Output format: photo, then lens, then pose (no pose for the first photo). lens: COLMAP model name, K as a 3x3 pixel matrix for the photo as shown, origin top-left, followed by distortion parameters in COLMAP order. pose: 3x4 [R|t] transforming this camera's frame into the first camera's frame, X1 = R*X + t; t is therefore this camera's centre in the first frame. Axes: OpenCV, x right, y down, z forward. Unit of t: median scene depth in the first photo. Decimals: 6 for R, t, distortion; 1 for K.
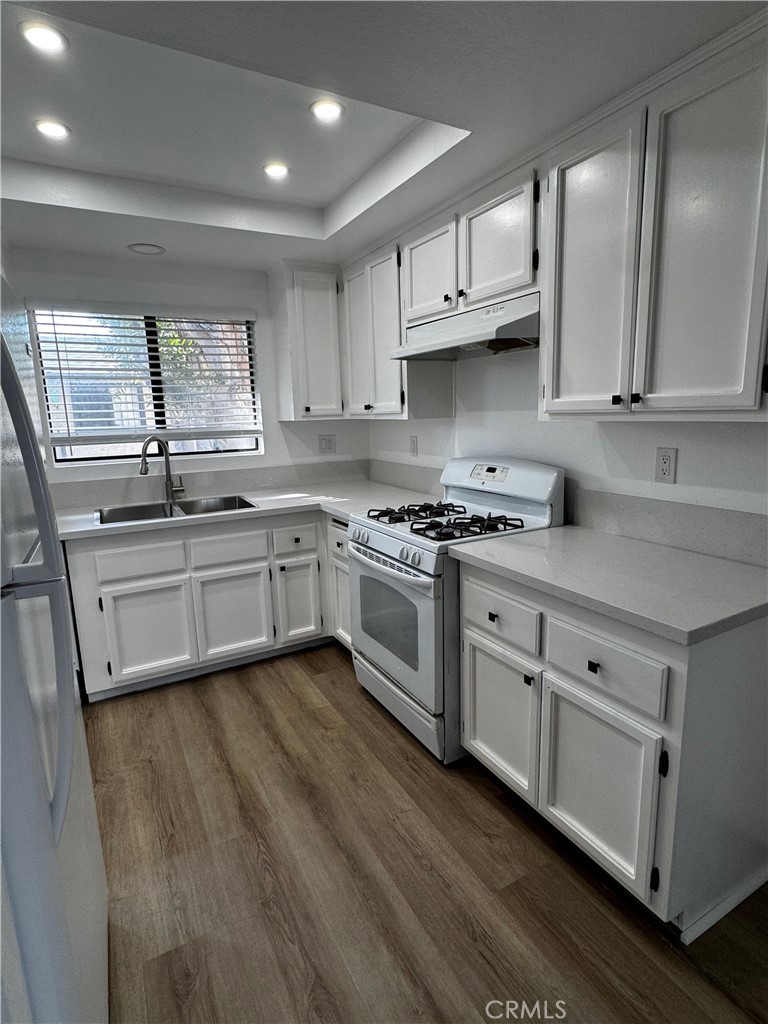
lens RADIAL K [[542.1, 0, 384.7], [0, 542.1, 513.3], [0, 0, 1]] dist [0.007855, -0.000468]
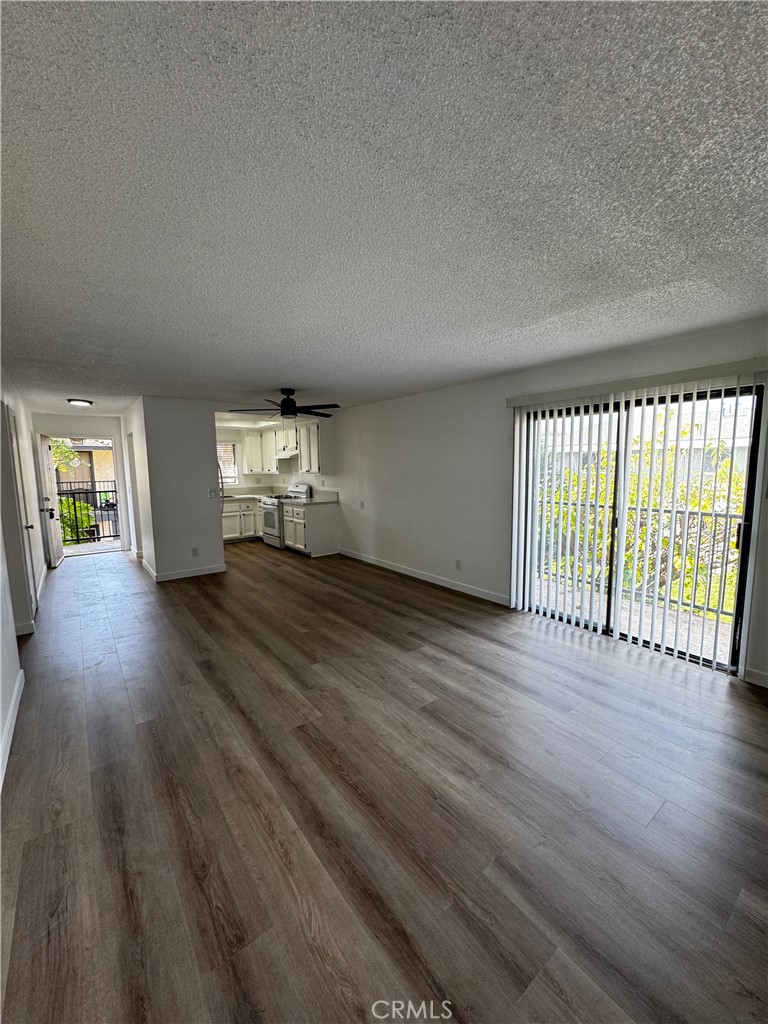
lens RADIAL K [[411.5, 0, 385.3], [0, 411.5, 513.1], [0, 0, 1]] dist [-0.000165, -0.000044]
pose [[0.987020, -0.003912, 0.160547, 0.397317], [0.015624, 0.997300, -0.071749, 0.399409], [-0.159833, 0.073326, 0.984417, -2.429879]]
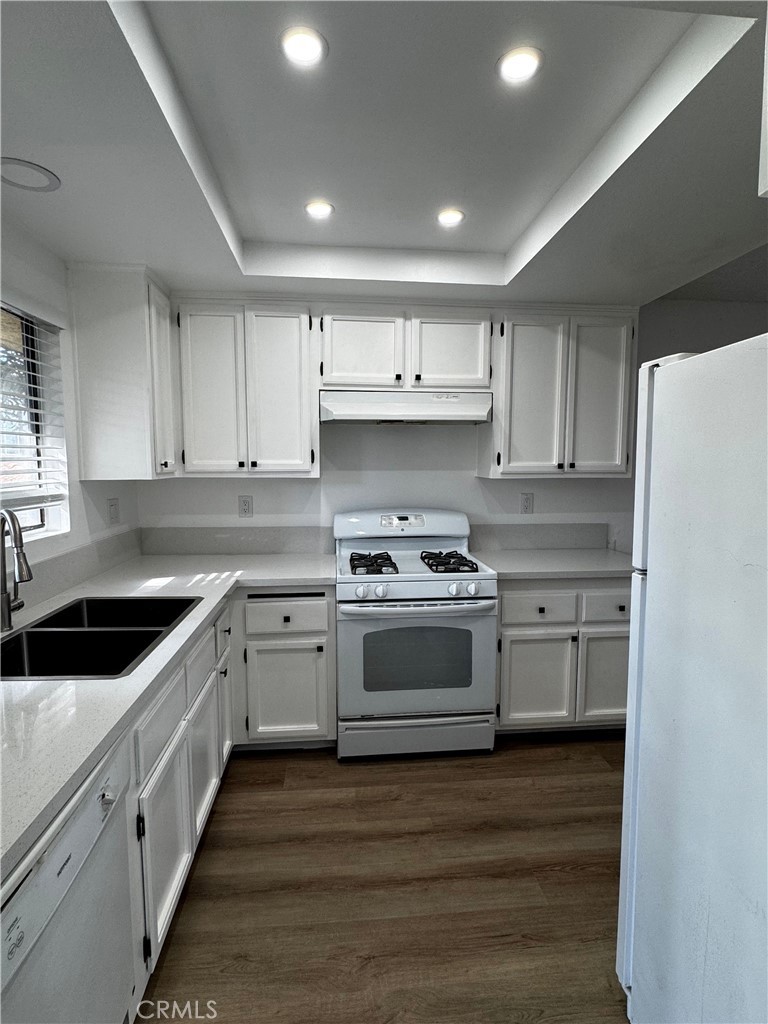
lens RADIAL K [[542.1, 0, 383.0], [0, 542.1, 515.7], [0, 0, 1]] dist [0.007855, -0.000468]
pose [[0.381063, -0.062935, 0.922405, -1.038635], [0.159957, 0.987123, 0.001270, -0.104935], [-0.910607, 0.147061, 0.386223, 0.630040]]
